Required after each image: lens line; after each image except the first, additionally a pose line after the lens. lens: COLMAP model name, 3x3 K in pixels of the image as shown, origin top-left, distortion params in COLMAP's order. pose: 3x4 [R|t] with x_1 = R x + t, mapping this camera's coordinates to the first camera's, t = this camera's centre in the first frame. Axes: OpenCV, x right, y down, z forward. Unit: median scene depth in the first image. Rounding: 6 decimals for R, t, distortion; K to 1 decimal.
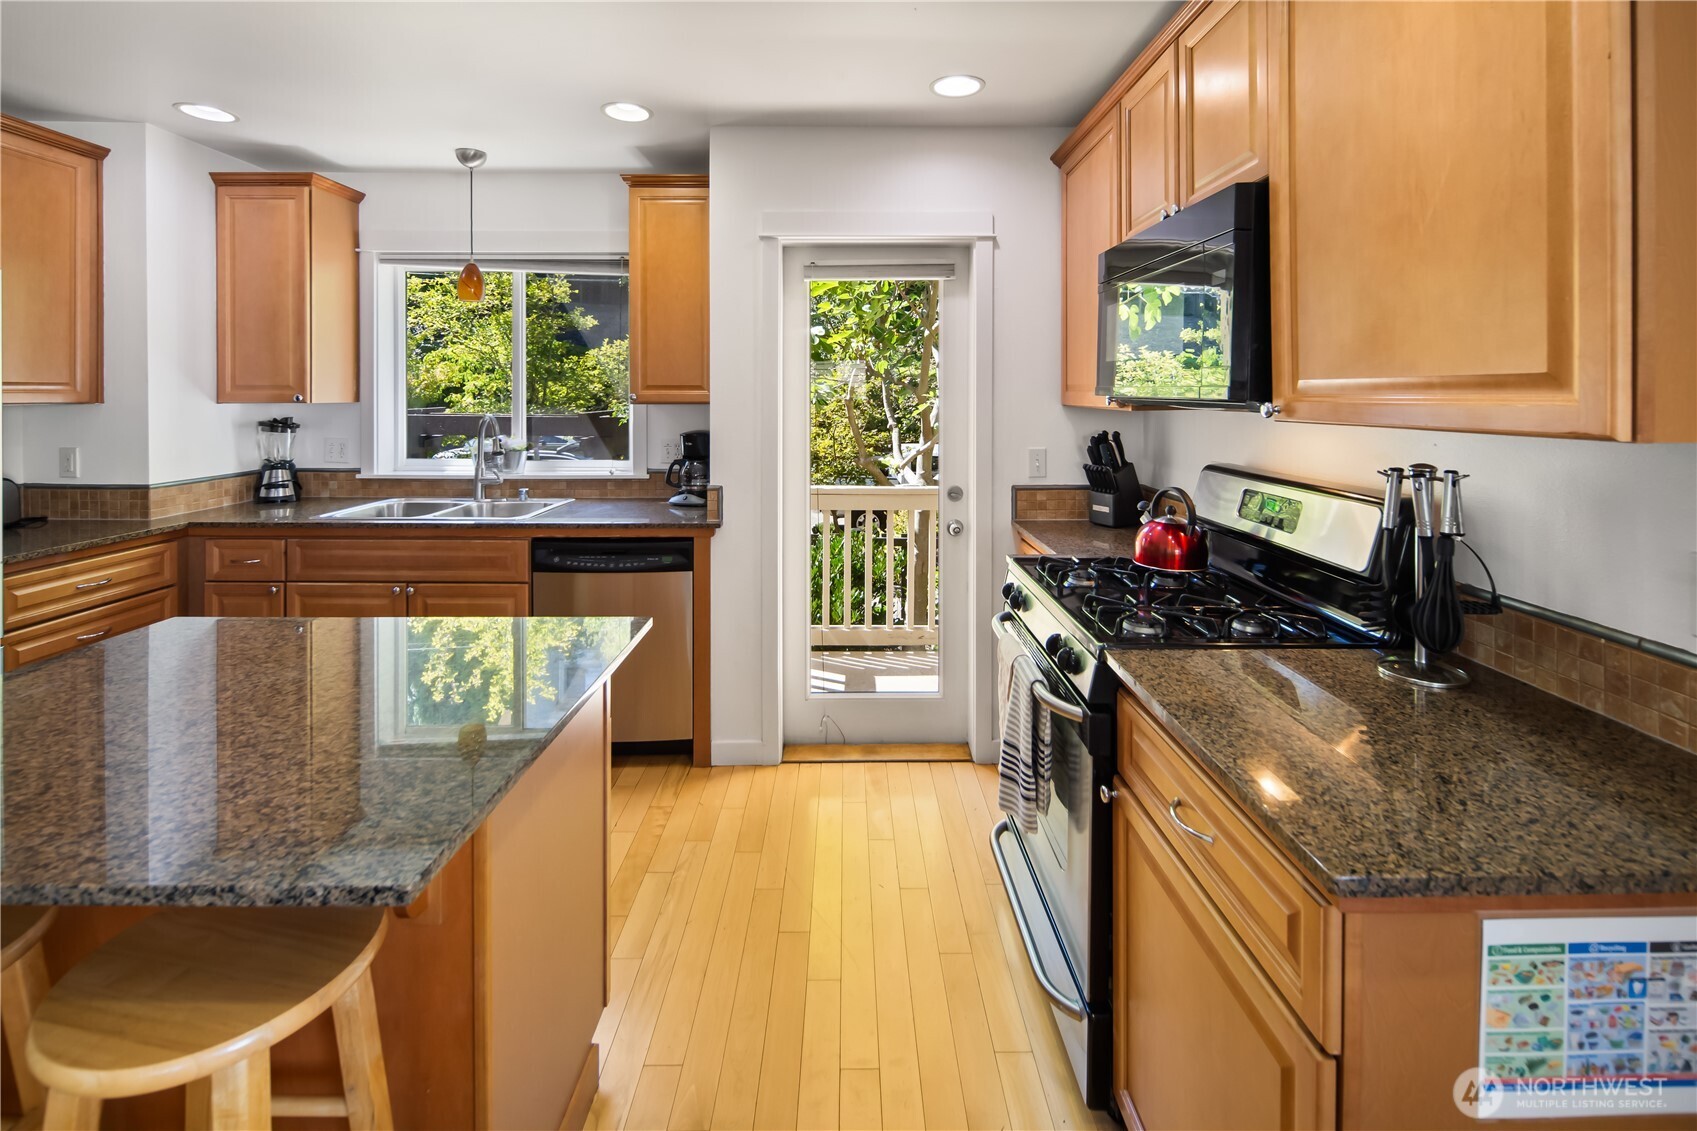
lens RADIAL K [[738.0, 0, 852.4], [0, 738.0, 399.4], [0, 0, 1]] dist [0.003291, -0.002411]
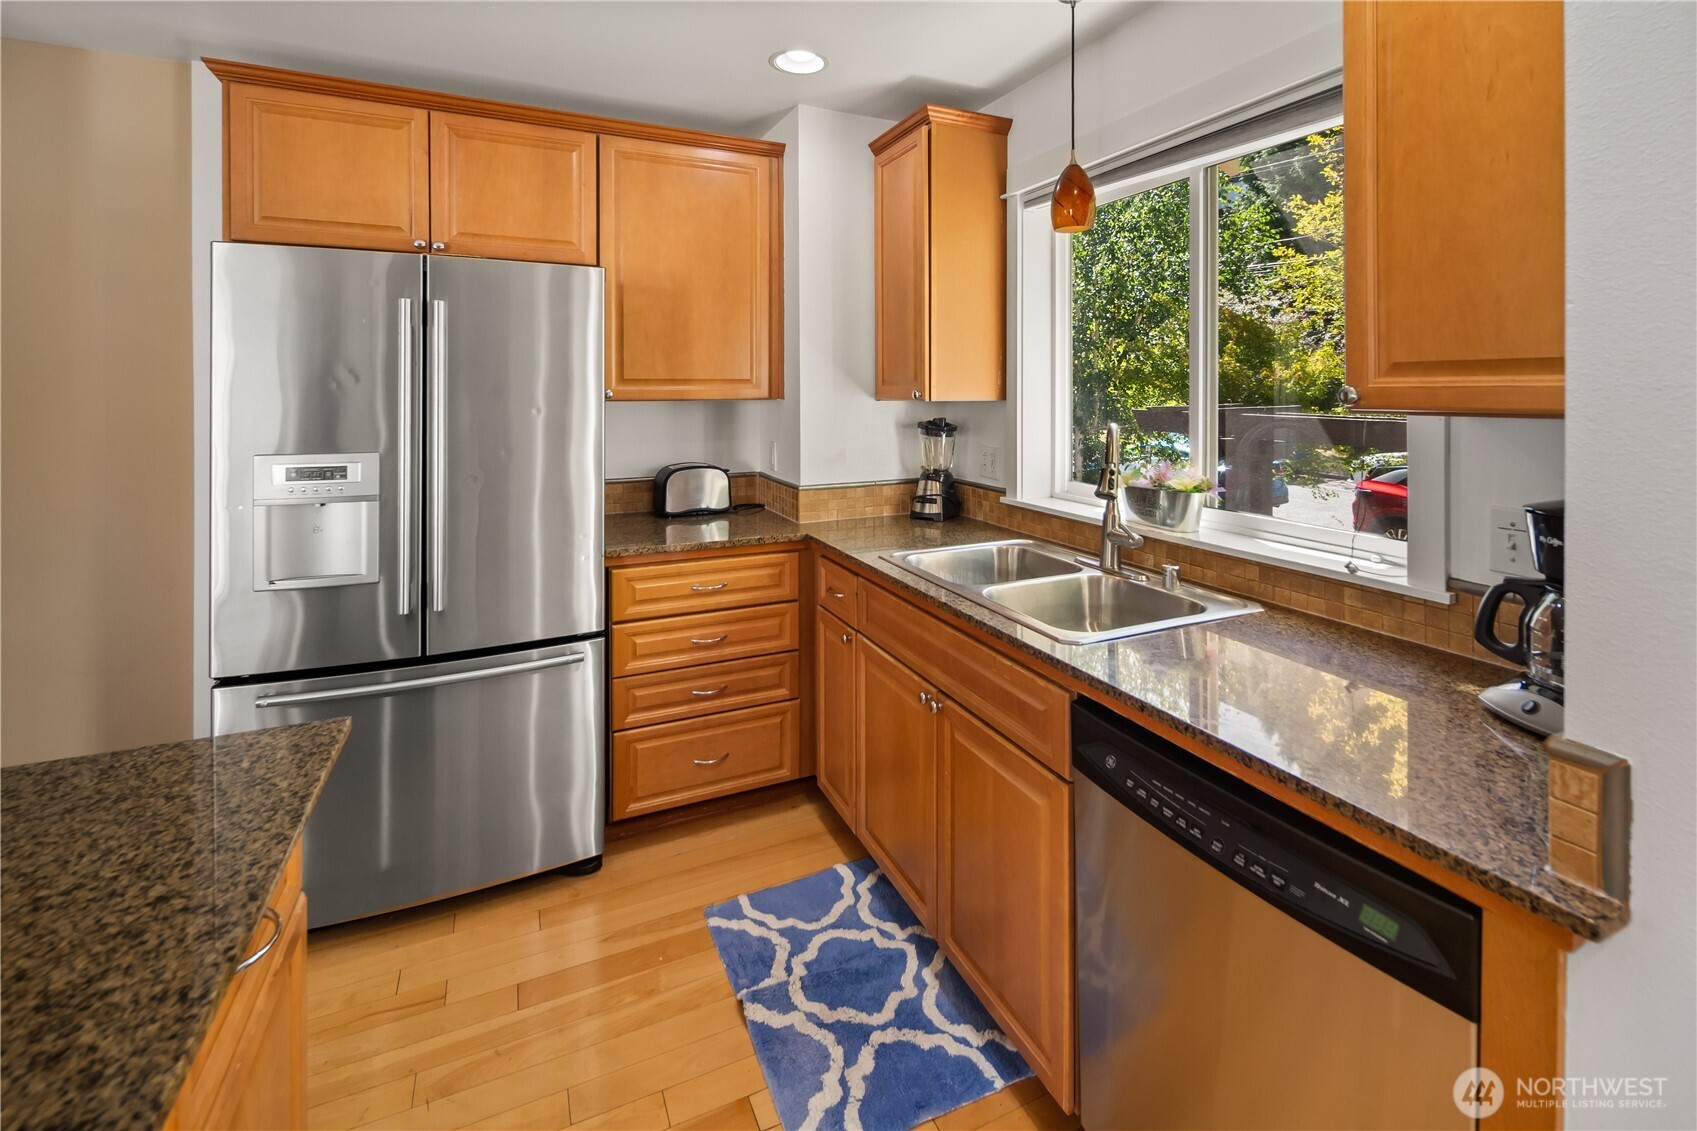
lens RADIAL K [[738.0, 0, 854.1], [0, 738.0, 395.5], [0, 0, 1]] dist [0.003291, -0.002411]
pose [[0.413449, 0.004172, -0.910518, -0.062408], [-0.005455, 0.999983, 0.002105, -0.002666], [0.910511, 0.004097, 0.413465, 0.670982]]
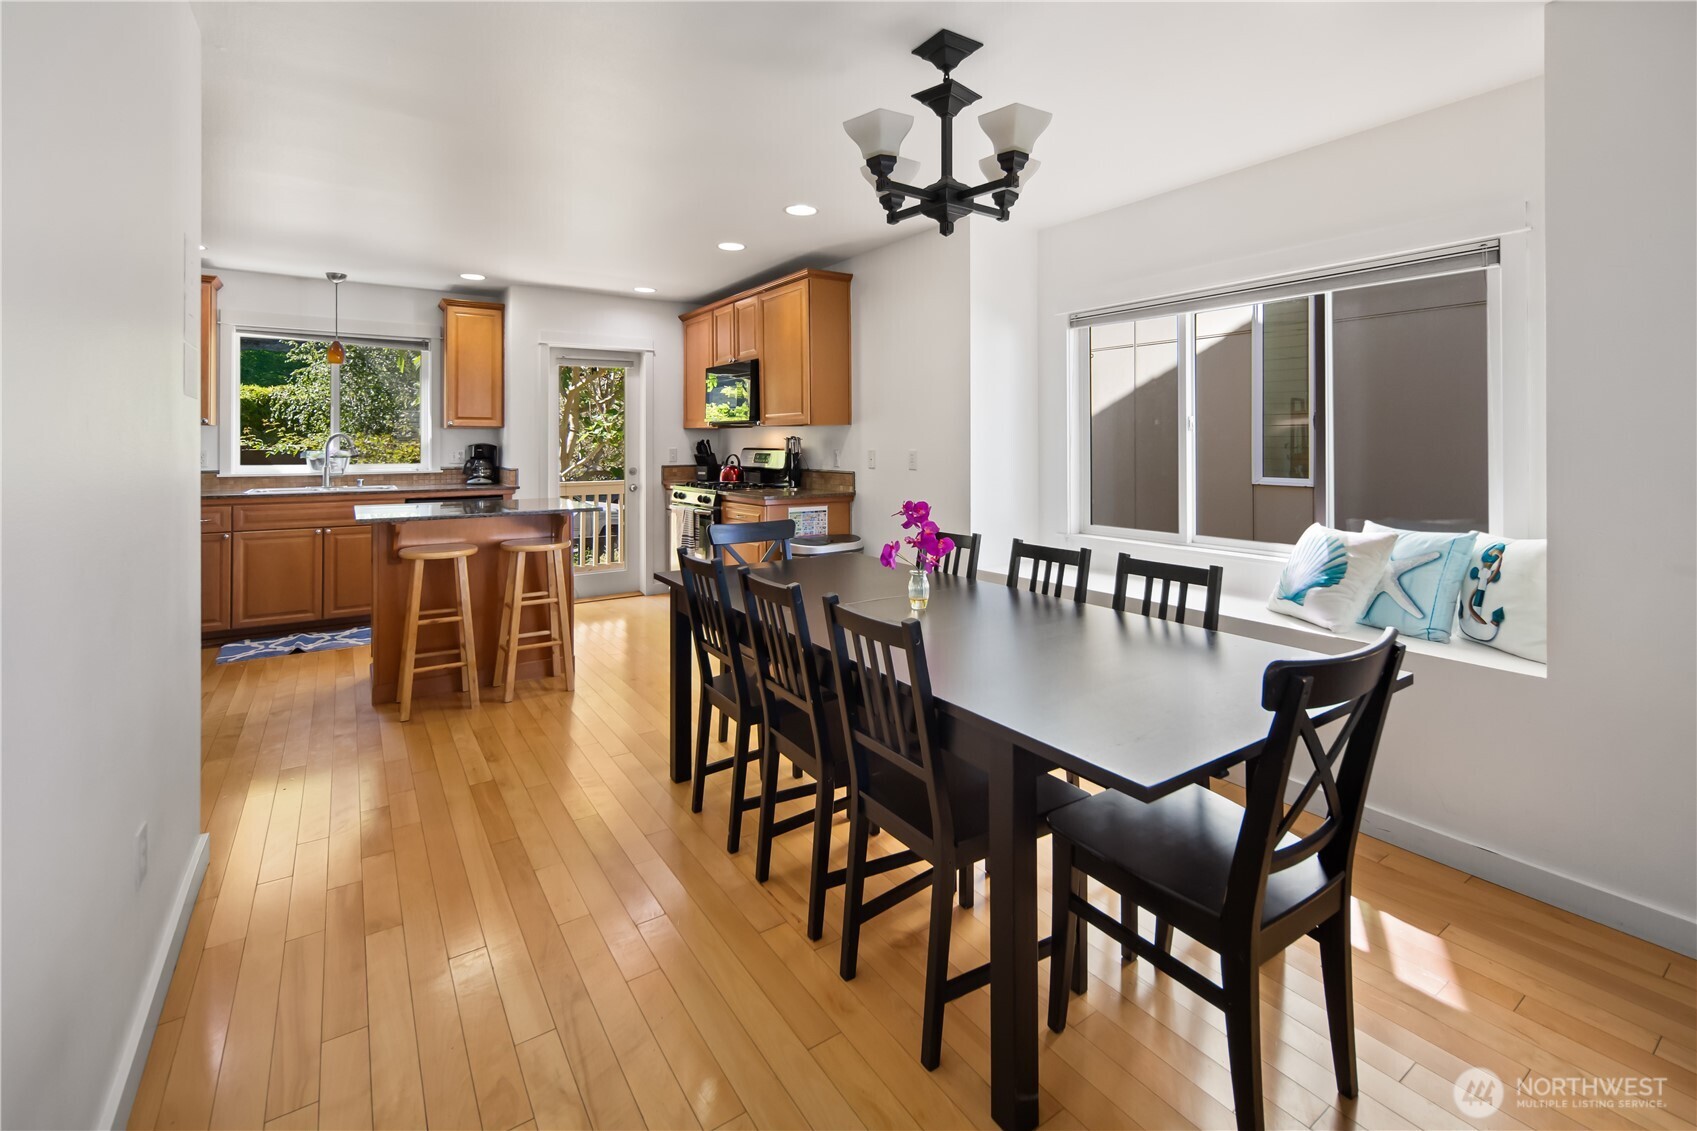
lens RADIAL K [[738.0, 0, 847.9], [0, 738.0, 441.8], [0, 0, 1]] dist [0.003291, -0.002411]
pose [[0.831198, -0.000932, 0.555976, -0.539444], [0.006632, 0.999944, -0.008238, 0.069048], [-0.555937, 0.010535, 0.831157, -1.117628]]
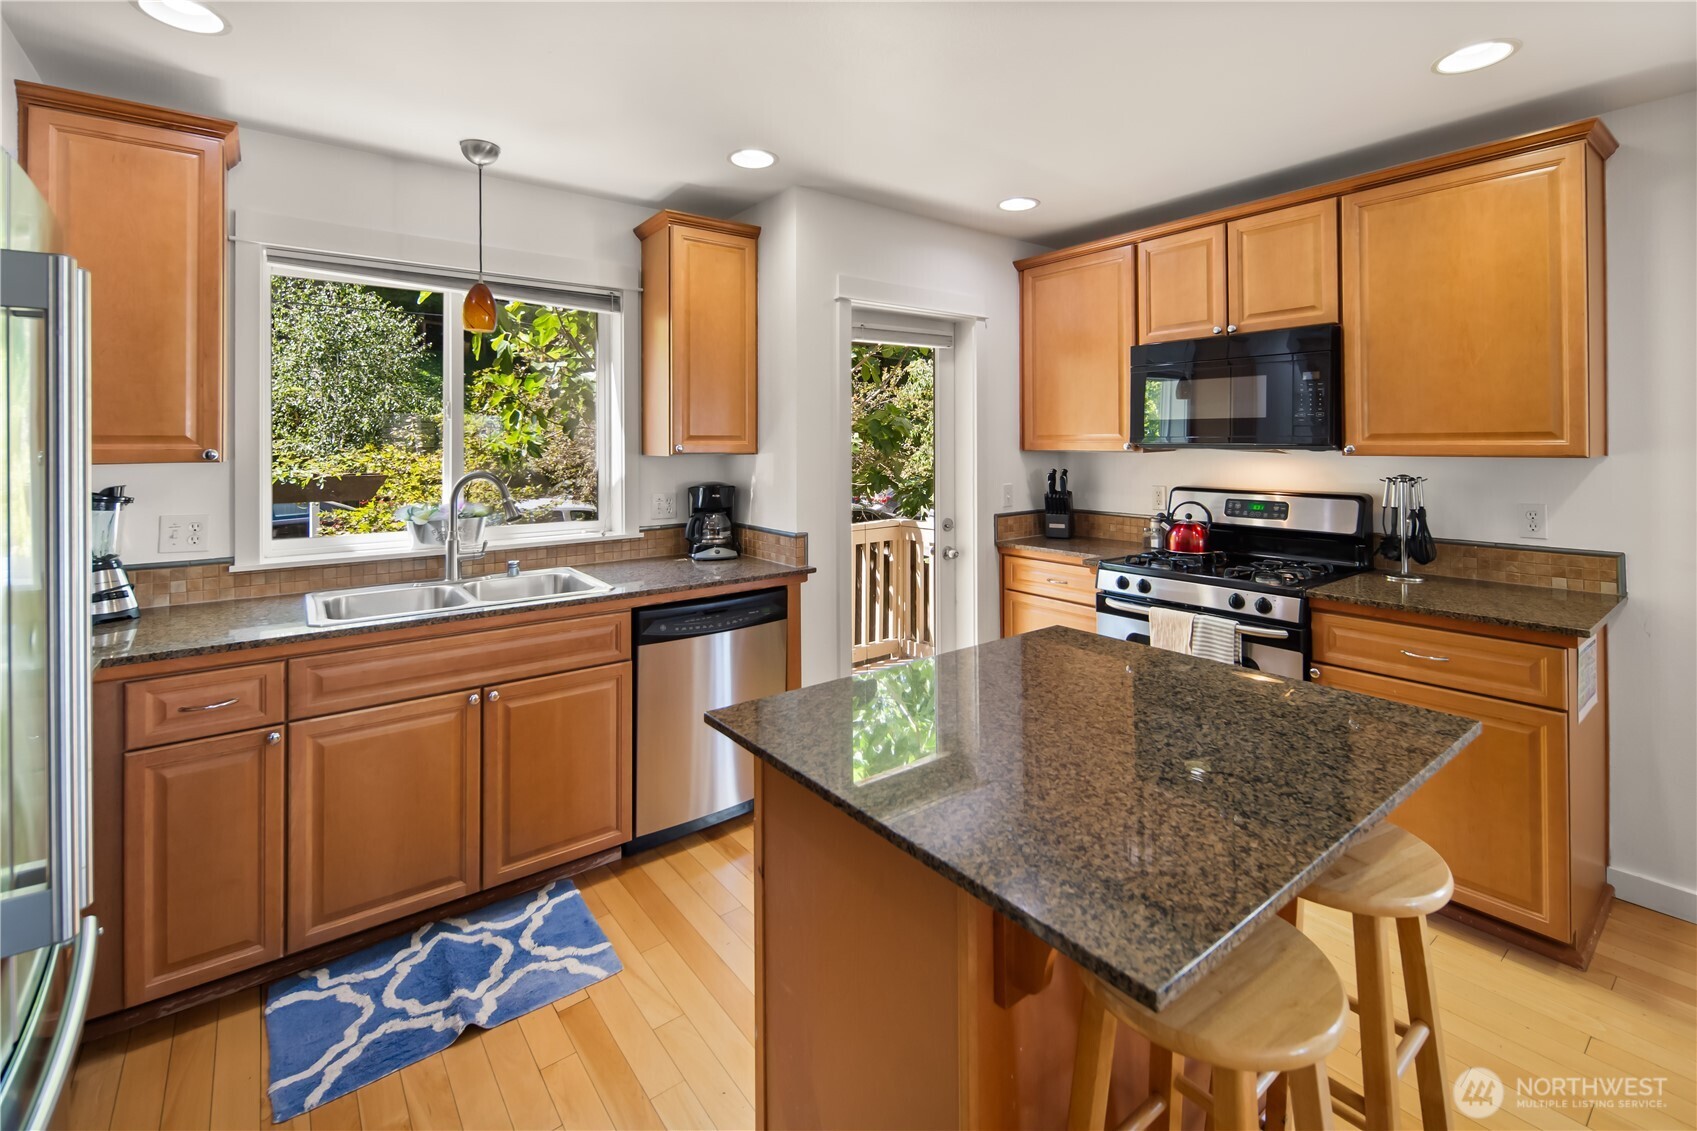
lens RADIAL K [[738.0, 0, 852.5], [0, 738.0, 440.9], [0, 0, 1]] dist [0.003291, -0.002411]
pose [[0.797207, -0.004602, 0.603689, -0.756180], [0.011030, 0.999915, -0.006944, -0.003973], [-0.603606, 0.012195, 0.797190, 0.131474]]
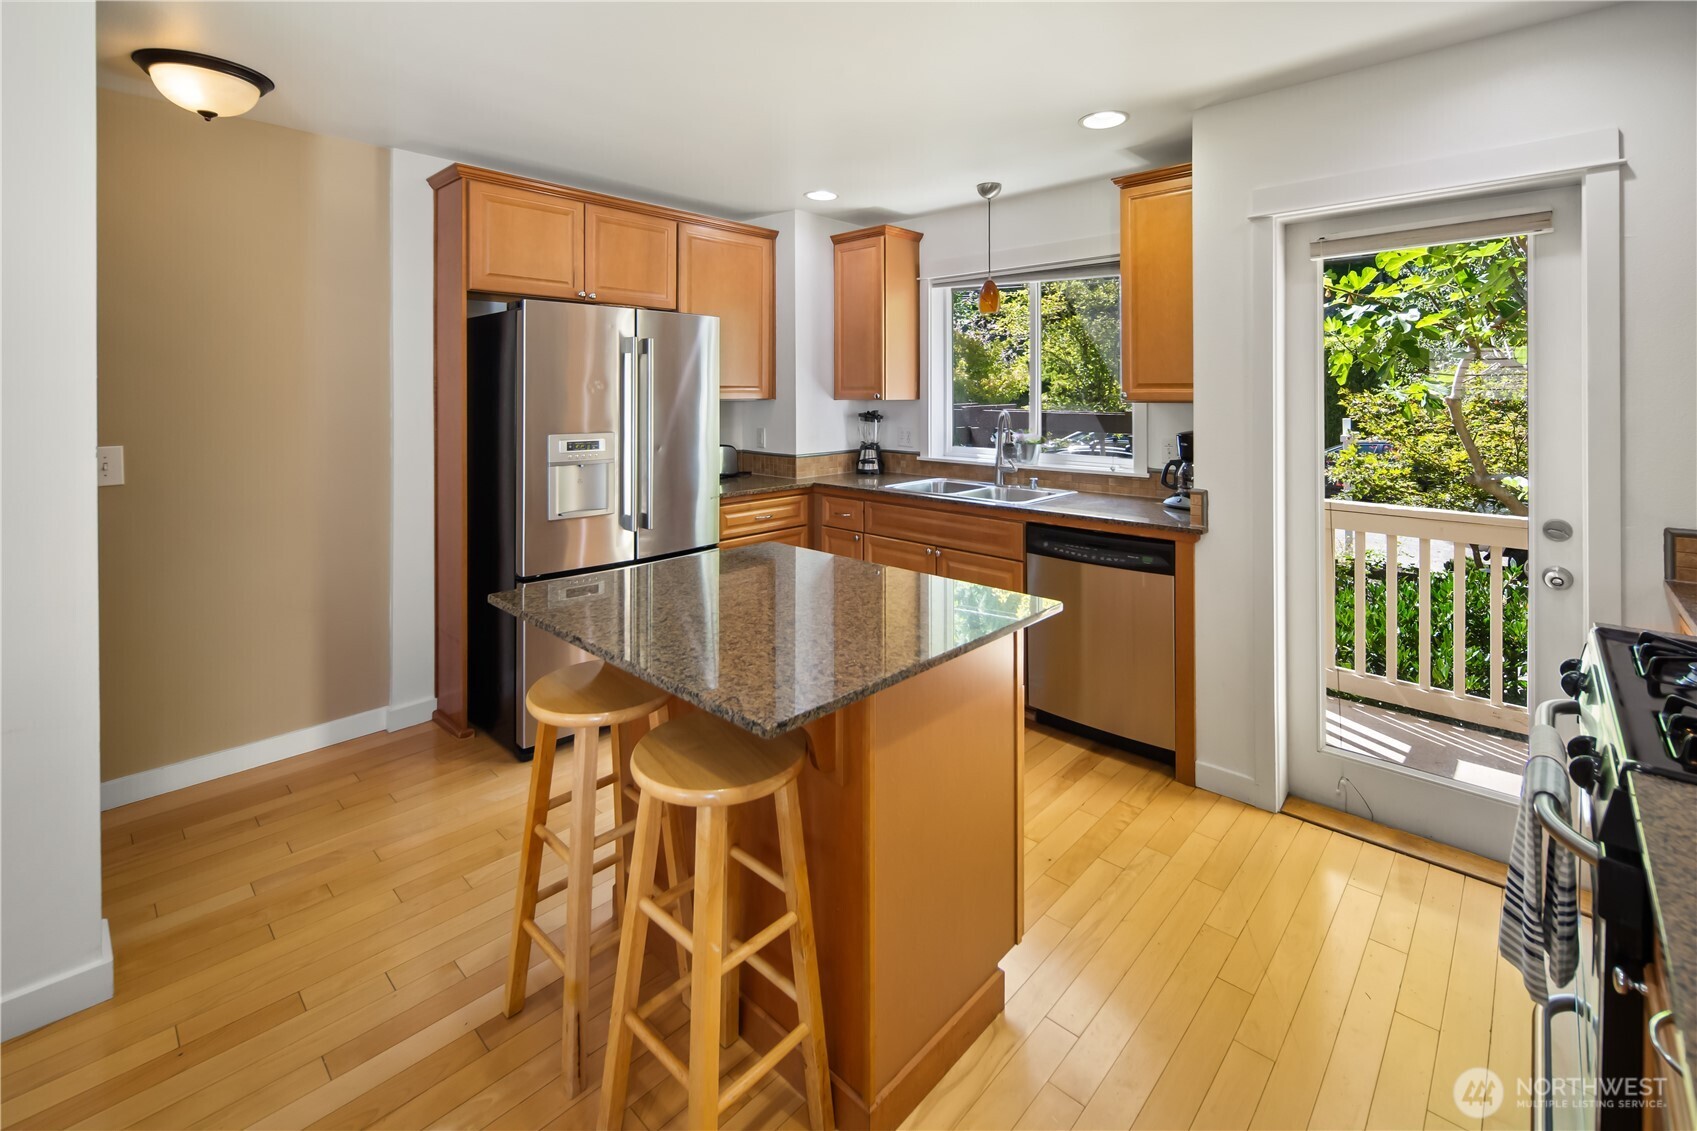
lens RADIAL K [[738.0, 0, 857.3], [0, 738.0, 390.5], [0, 0, 1]] dist [0.003291, -0.002411]
pose [[0.729449, -0.004293, -0.684022, 0.141293], [-0.002760, 0.999954, -0.009219, 0.000606], [0.684030, 0.008613, 0.729403, 0.011650]]
